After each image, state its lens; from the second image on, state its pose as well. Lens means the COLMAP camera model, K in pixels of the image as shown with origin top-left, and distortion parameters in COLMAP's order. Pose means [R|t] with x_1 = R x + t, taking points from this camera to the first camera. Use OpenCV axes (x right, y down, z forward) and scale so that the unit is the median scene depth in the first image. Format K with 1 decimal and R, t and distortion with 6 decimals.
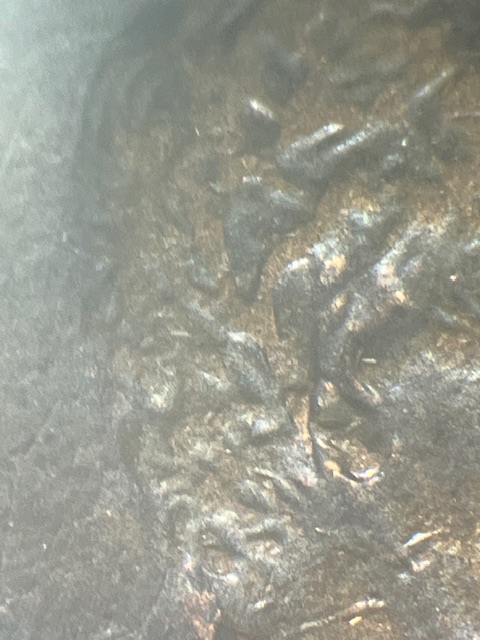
lens RADIAL K [[2430.9, 0, 240.0], [0, 2430.9, 320.0], [0, 0, 1]] dist [-0.060441, 0.996021]
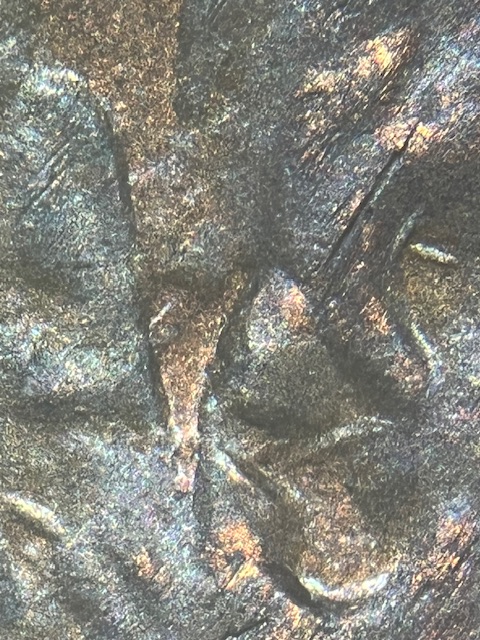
lens RADIAL K [[2430.9, 0, 240.0], [0, 2430.9, 320.0], [0, 0, 1]] dist [-0.060441, 0.996021]
pose [[0.971423, 0.234504, 0.036680, 0.018680], [-0.232641, 0.971337, -0.048804, 0.047276], [-0.047074, 0.038876, 0.998135, 0.677677]]
